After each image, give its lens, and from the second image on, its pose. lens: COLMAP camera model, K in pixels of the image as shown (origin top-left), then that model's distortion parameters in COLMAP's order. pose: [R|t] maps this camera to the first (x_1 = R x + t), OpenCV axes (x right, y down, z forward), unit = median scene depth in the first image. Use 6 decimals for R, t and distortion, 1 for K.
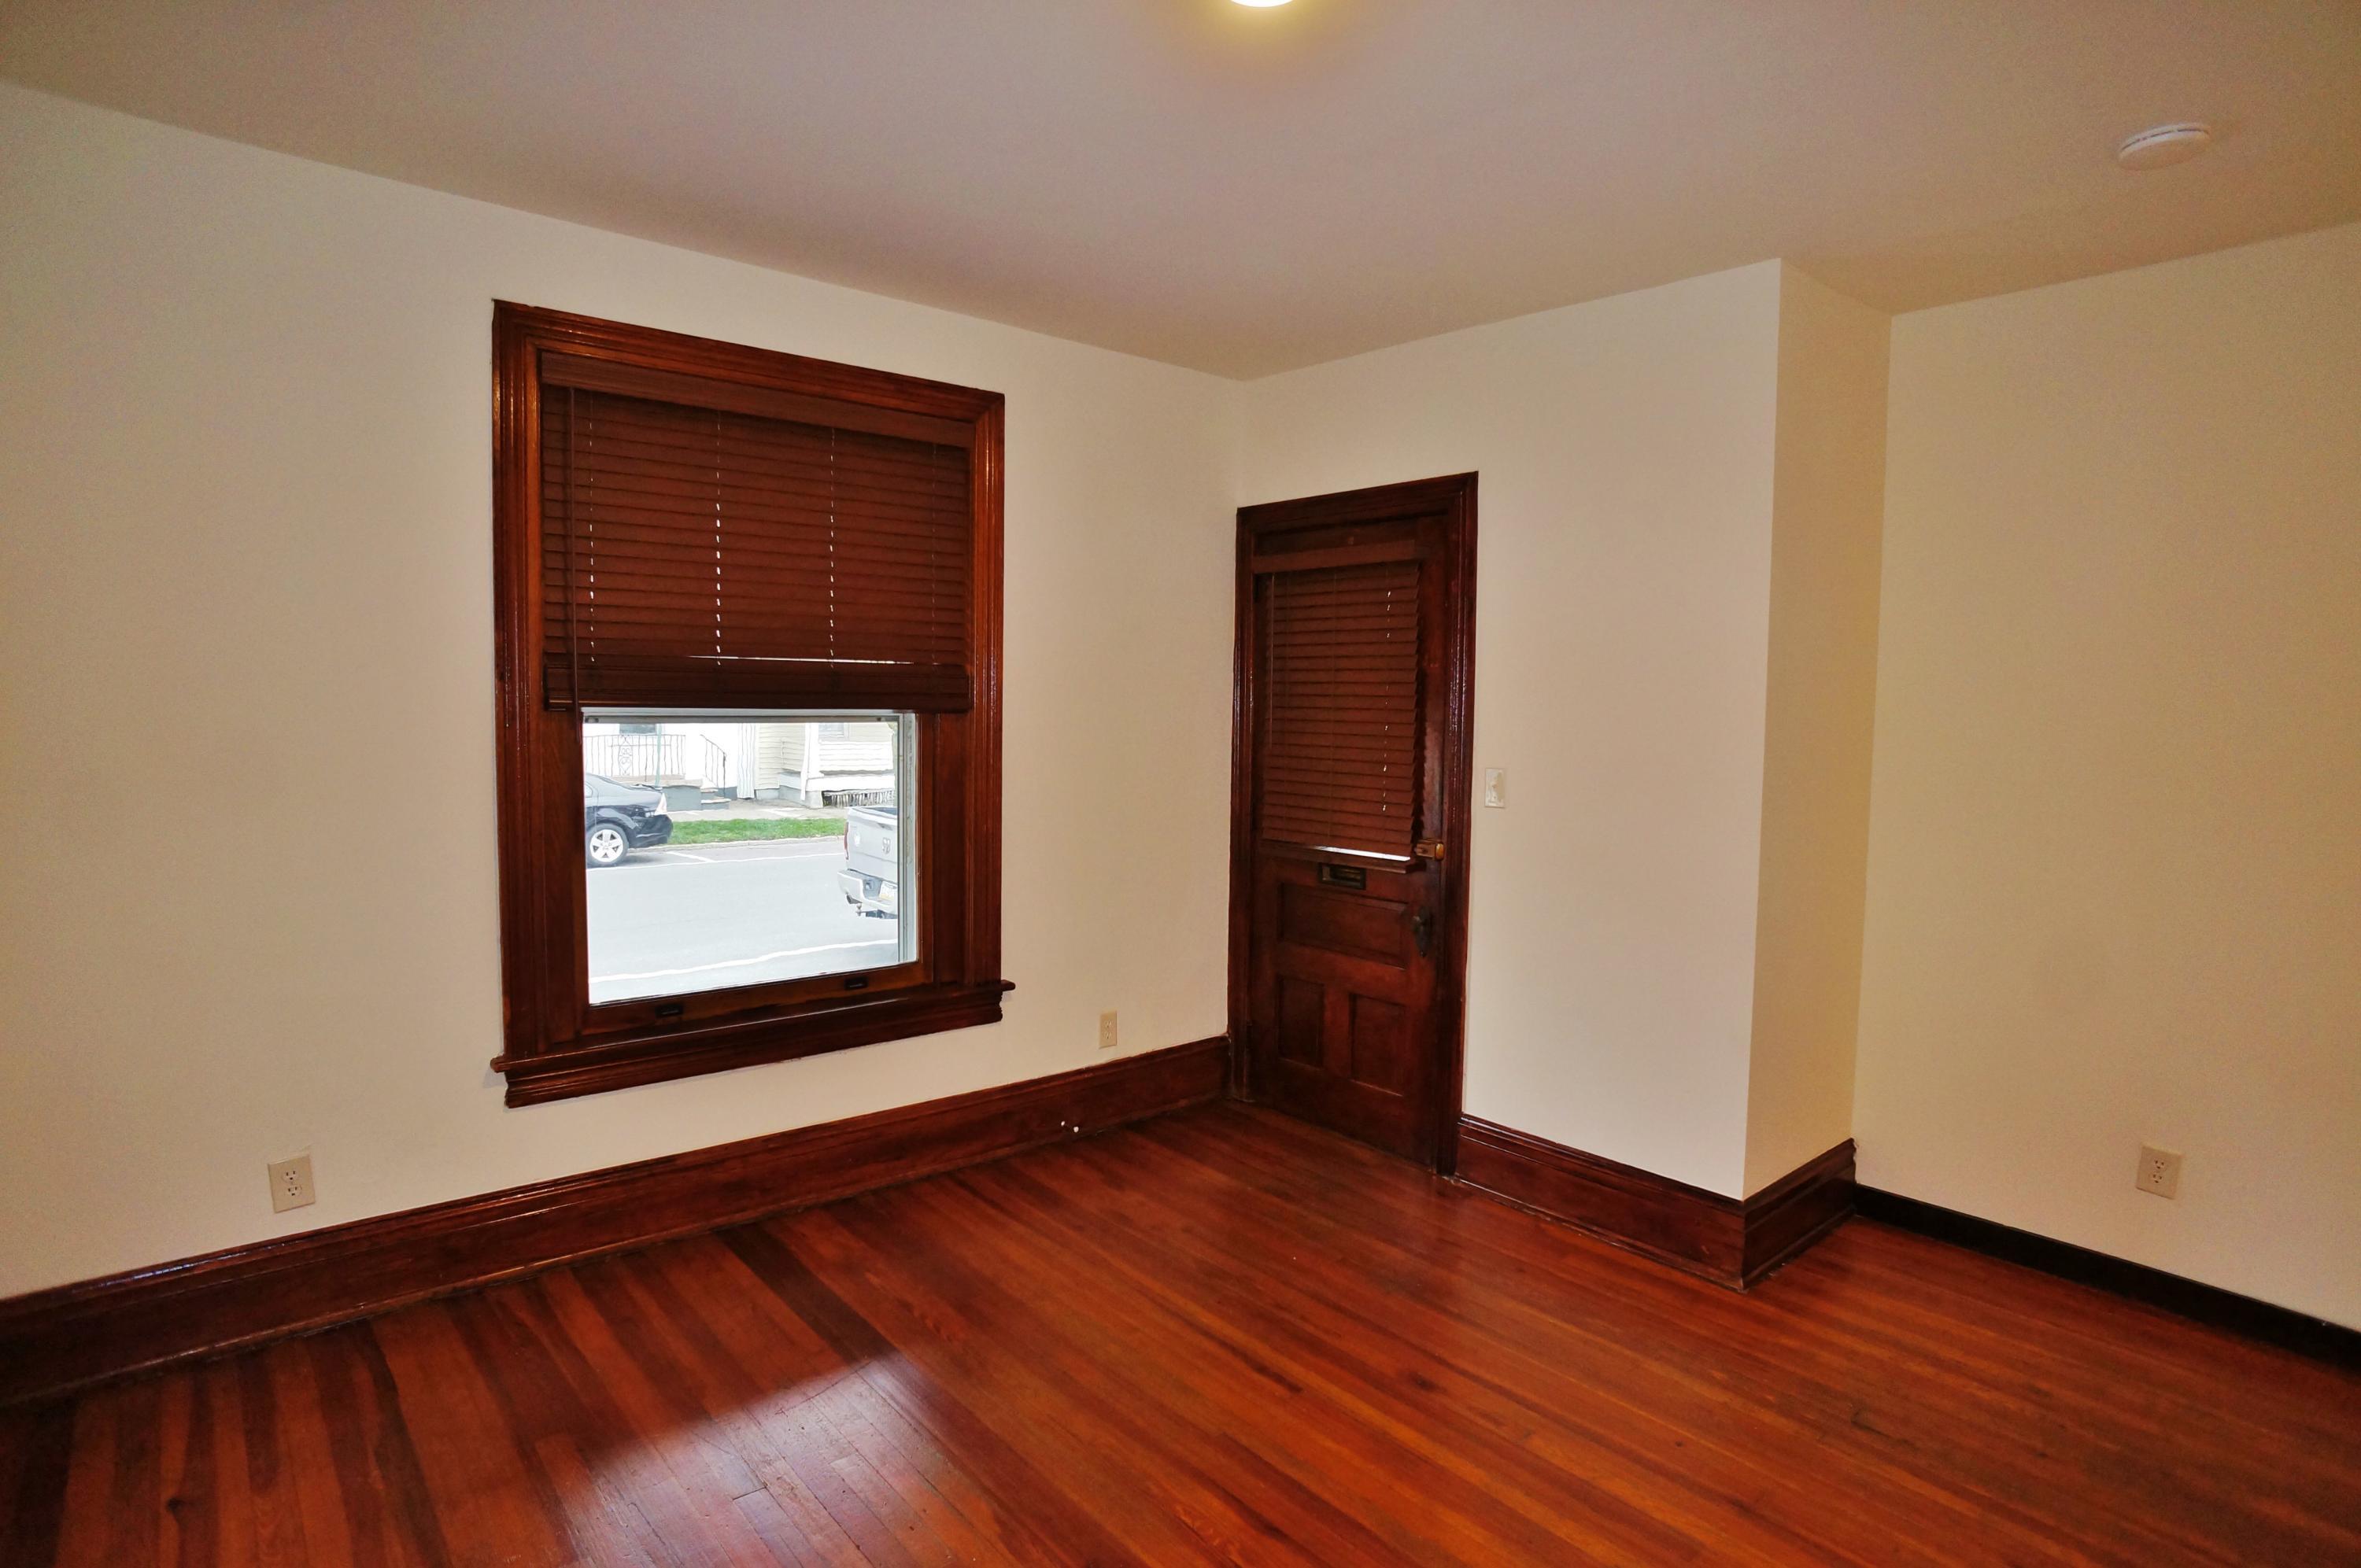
lens RADIAL K [[1221.9, 0, 1176.5], [0, 1221.9, 778.9], [0, 0, 1]] dist [-0.072353, 0.044861]
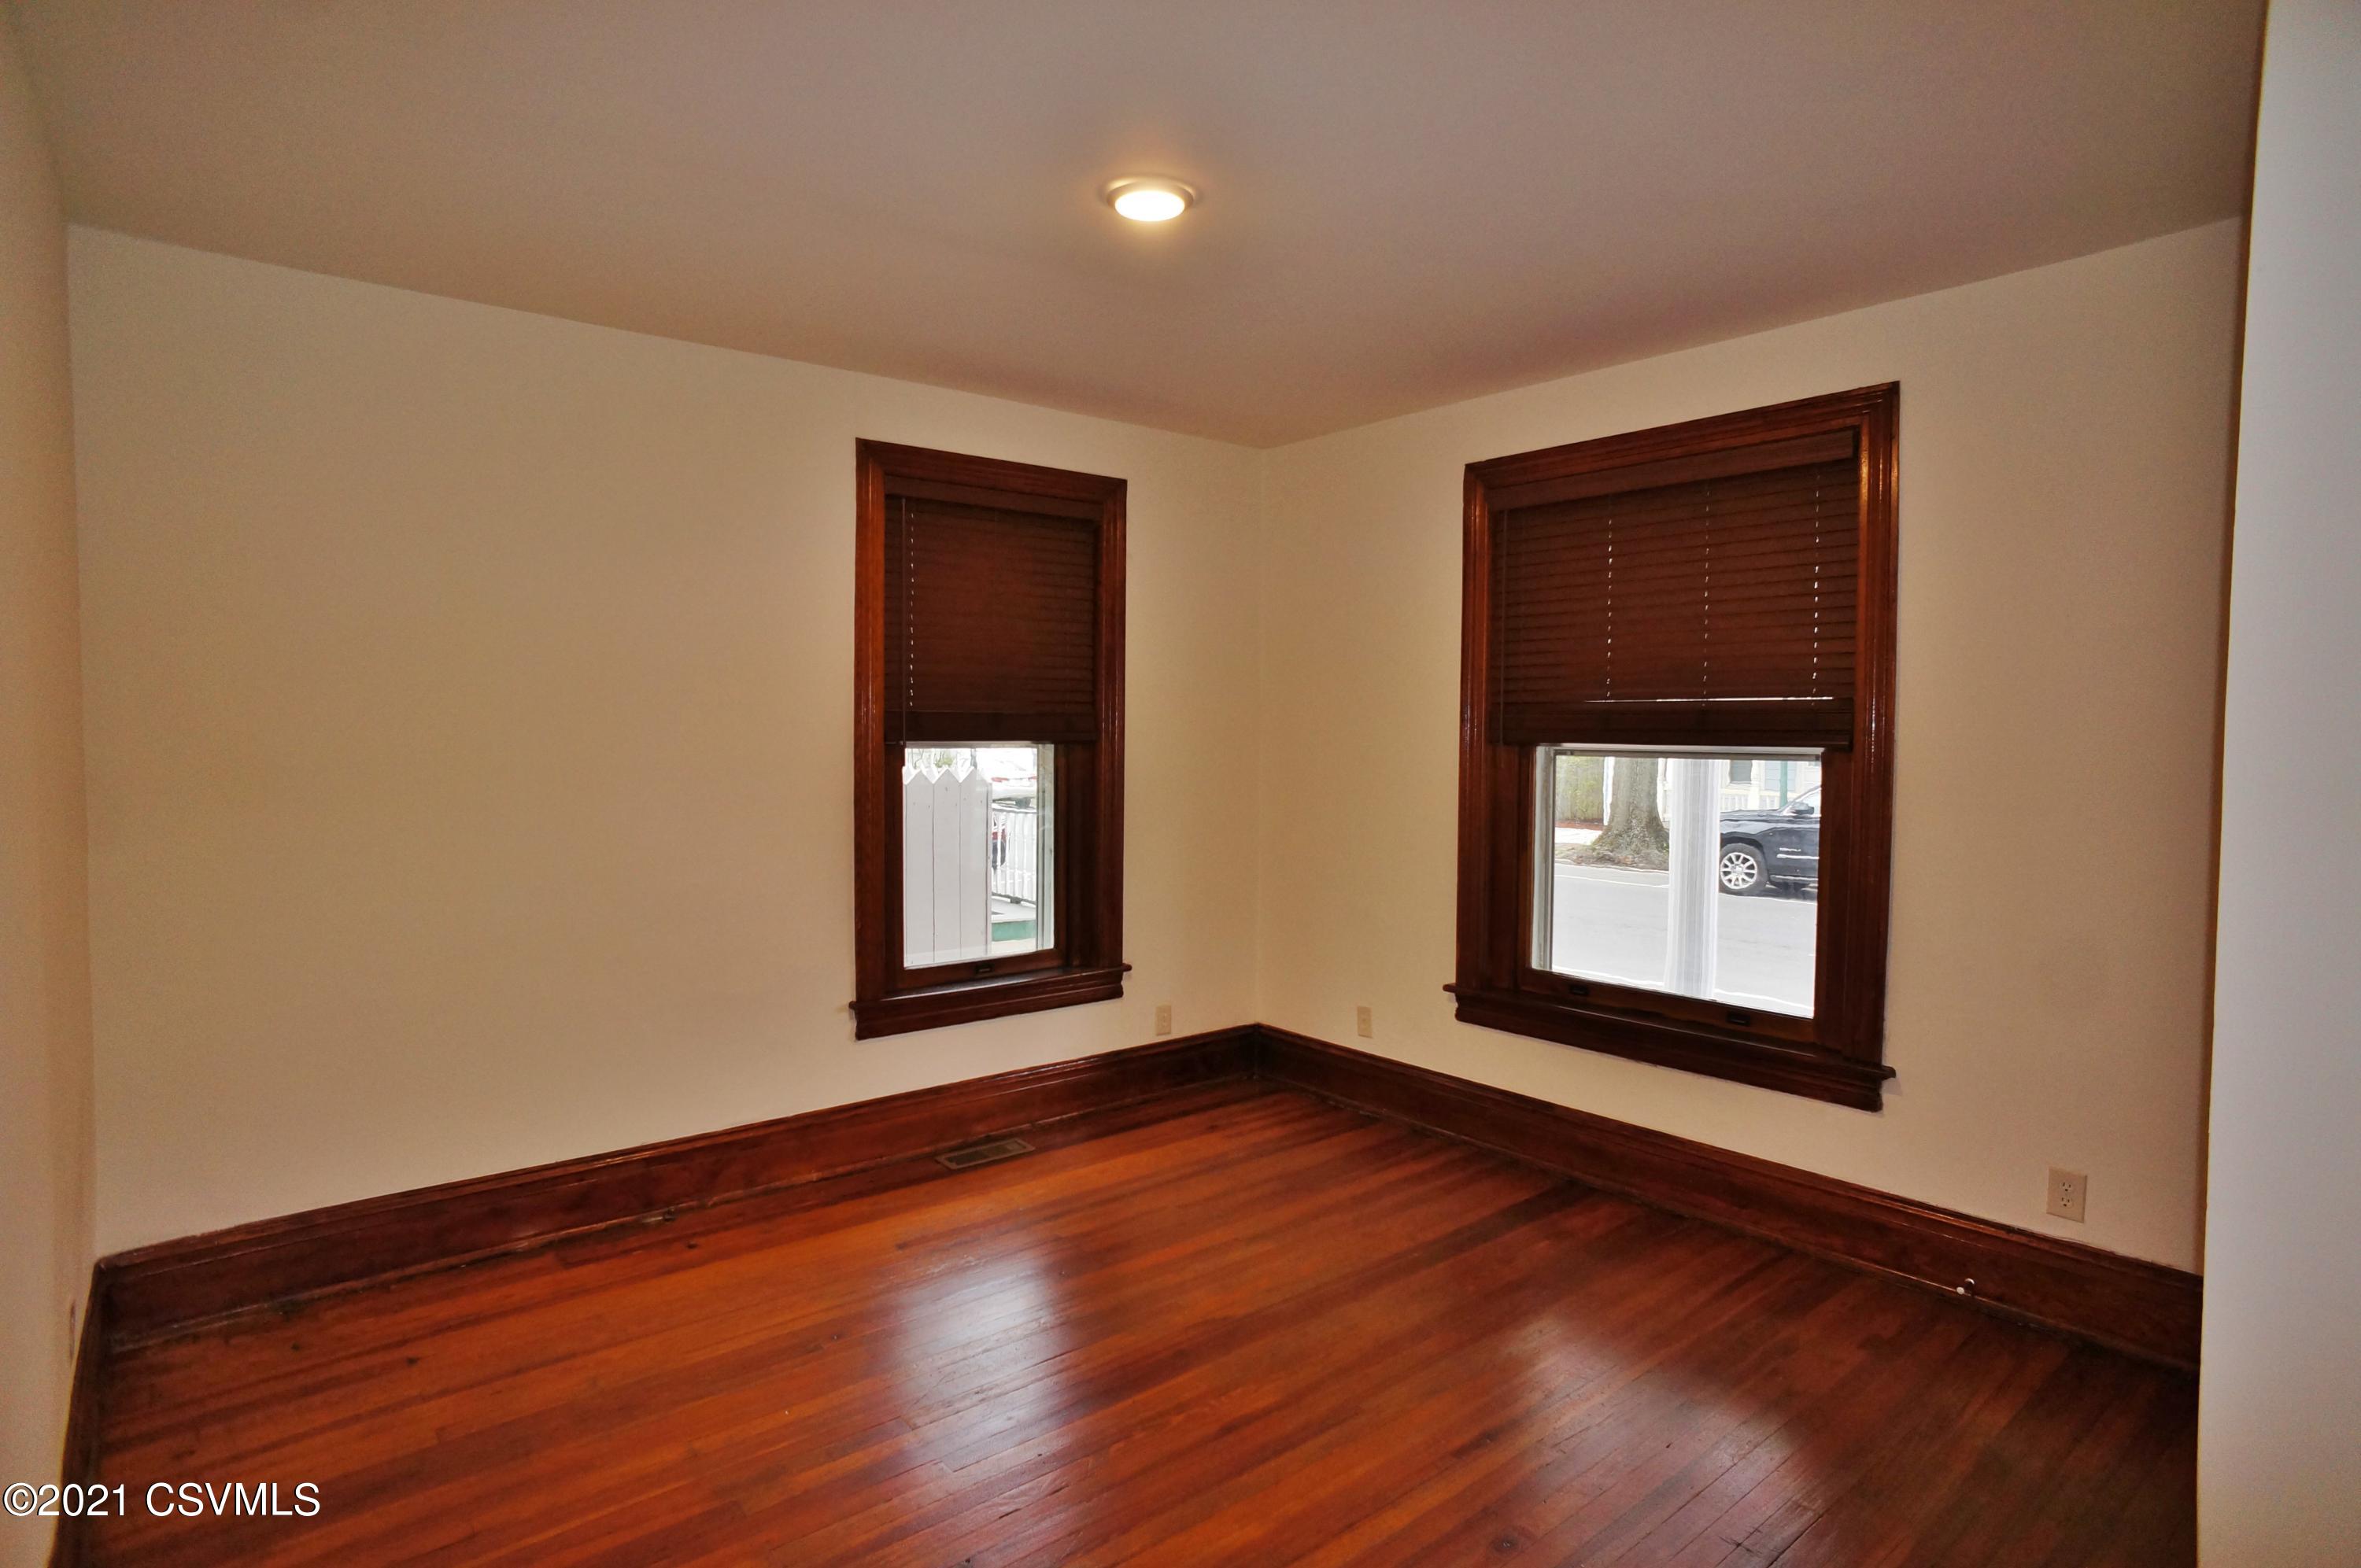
lens RADIAL K [[1221.9, 0, 1176.5], [0, 1221.9, 778.9], [0, 0, 1]] dist [-0.072353, 0.044861]
pose [[-0.017118, 0.026875, -0.999492, 0.825098], [-0.061014, 0.997748, 0.027873, -0.033059], [0.997990, 0.061460, -0.015440, 0.605141]]
